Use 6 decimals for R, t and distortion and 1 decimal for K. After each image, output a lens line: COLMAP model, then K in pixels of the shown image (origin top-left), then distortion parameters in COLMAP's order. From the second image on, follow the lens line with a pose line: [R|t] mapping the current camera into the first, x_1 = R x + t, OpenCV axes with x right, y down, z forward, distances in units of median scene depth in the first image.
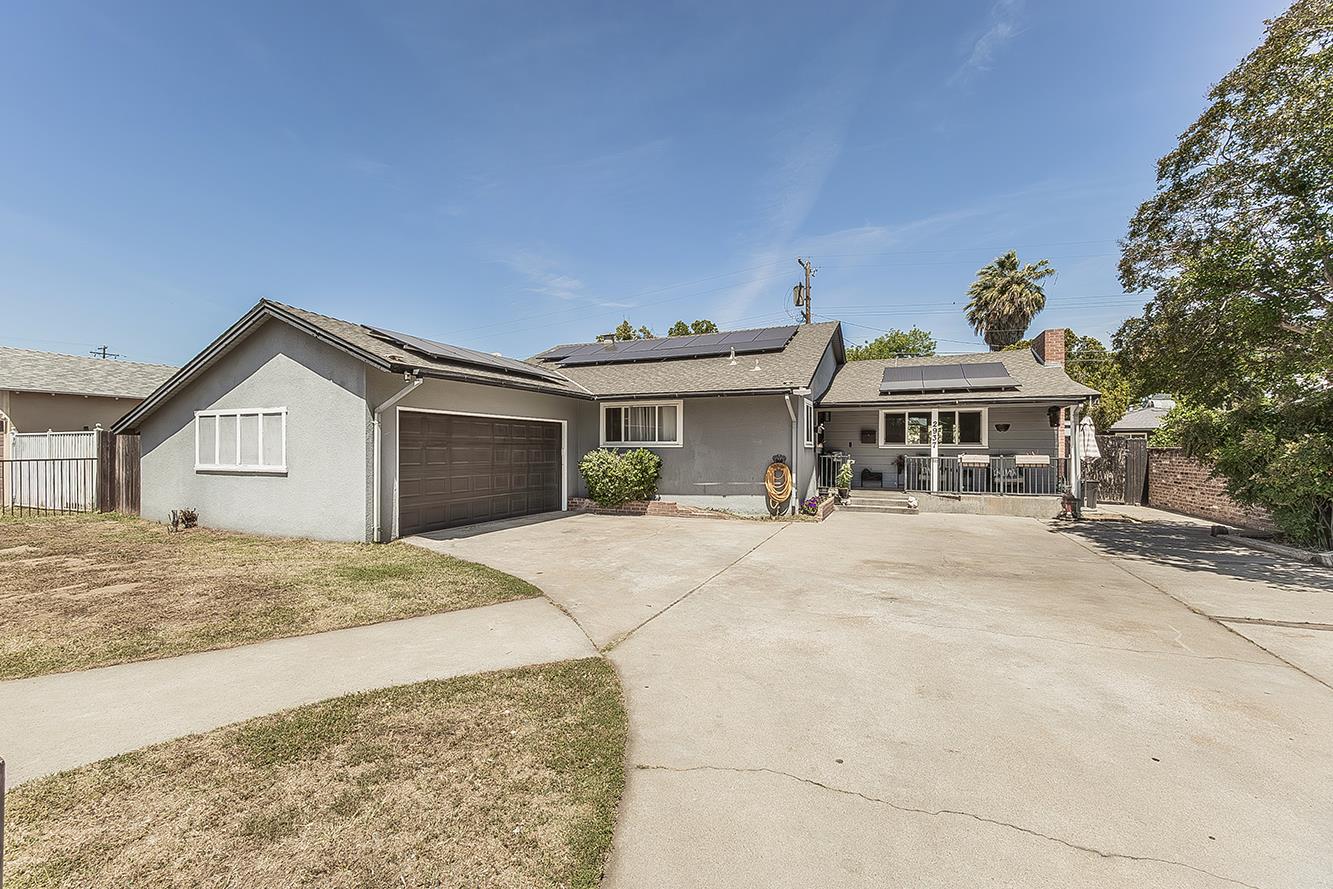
lens RADIAL K [[552.6, 0, 661.8], [0, 552.6, 444.4], [0, 0, 1]] dist [0.000206, 0.007006]
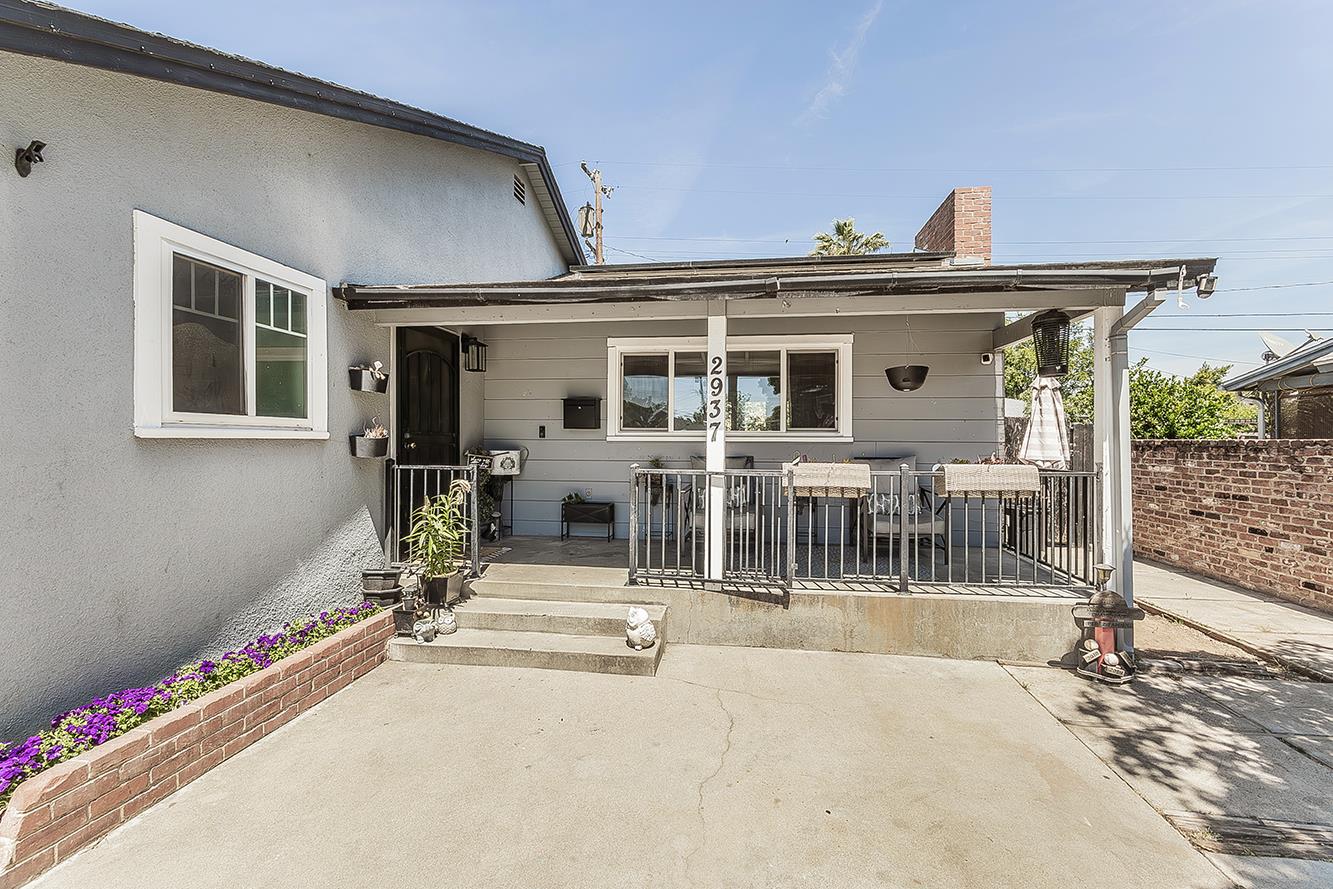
lens RADIAL K [[582.5, 0, 666.5], [0, 582.5, 444.5], [0, 0, 1]] dist [0.000380, 0.000036]
pose [[0.961572, -0.002042, 0.274545, 0.384785], [-0.001929, 0.999897, 0.014195, 0.003947], [-0.274546, -0.014179, 0.961469, 0.705460]]
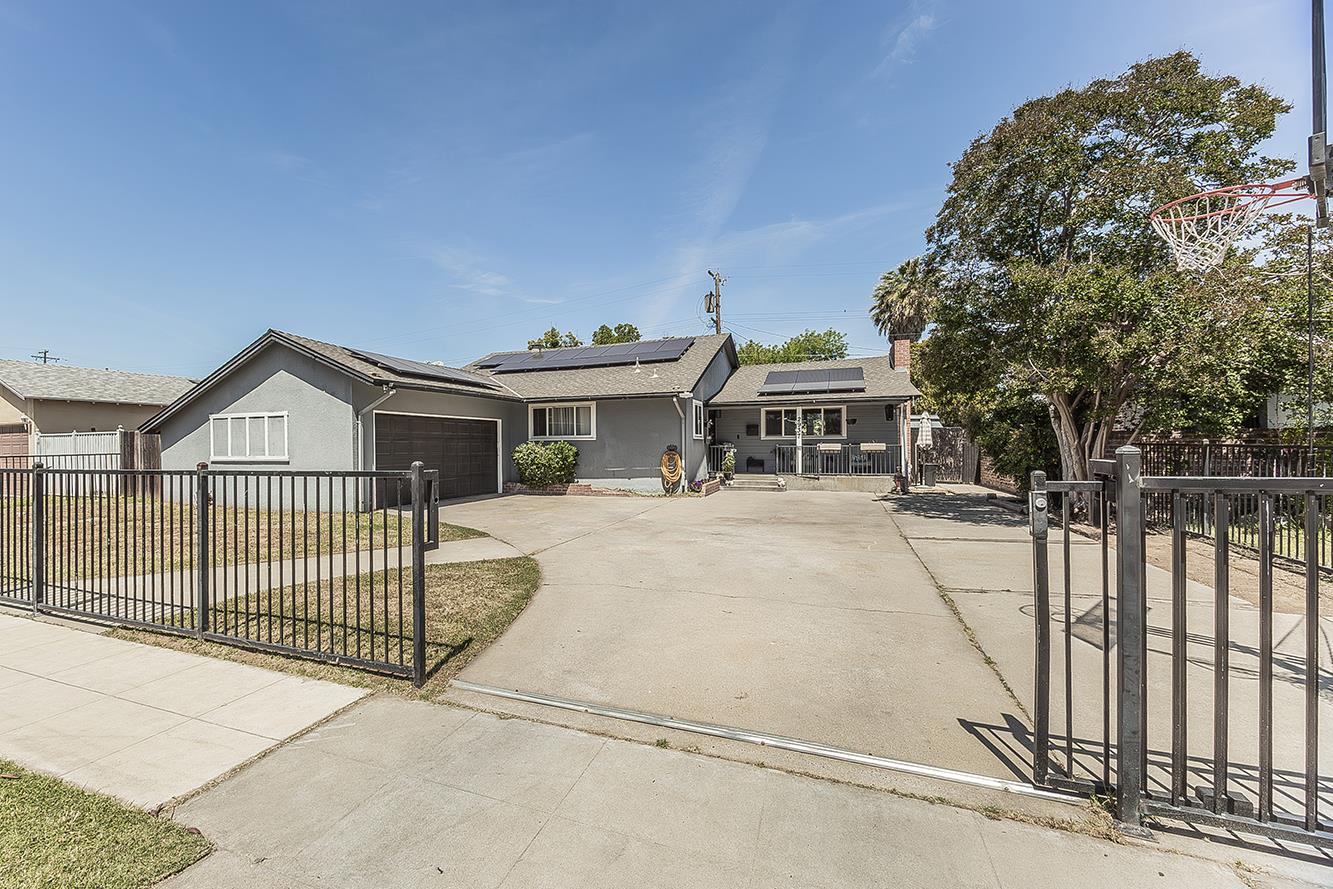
lens RADIAL K [[545.0, 0, 609.4], [0, 545.0, 442.2], [0, 0, 1]] dist [0.000573, -0.000141]
pose [[0.999415, -0.010577, 0.032520, 0.027991], [0.010491, 0.999941, 0.002788, 0.007128], [-0.032547, -0.002445, 0.999467, -0.215746]]
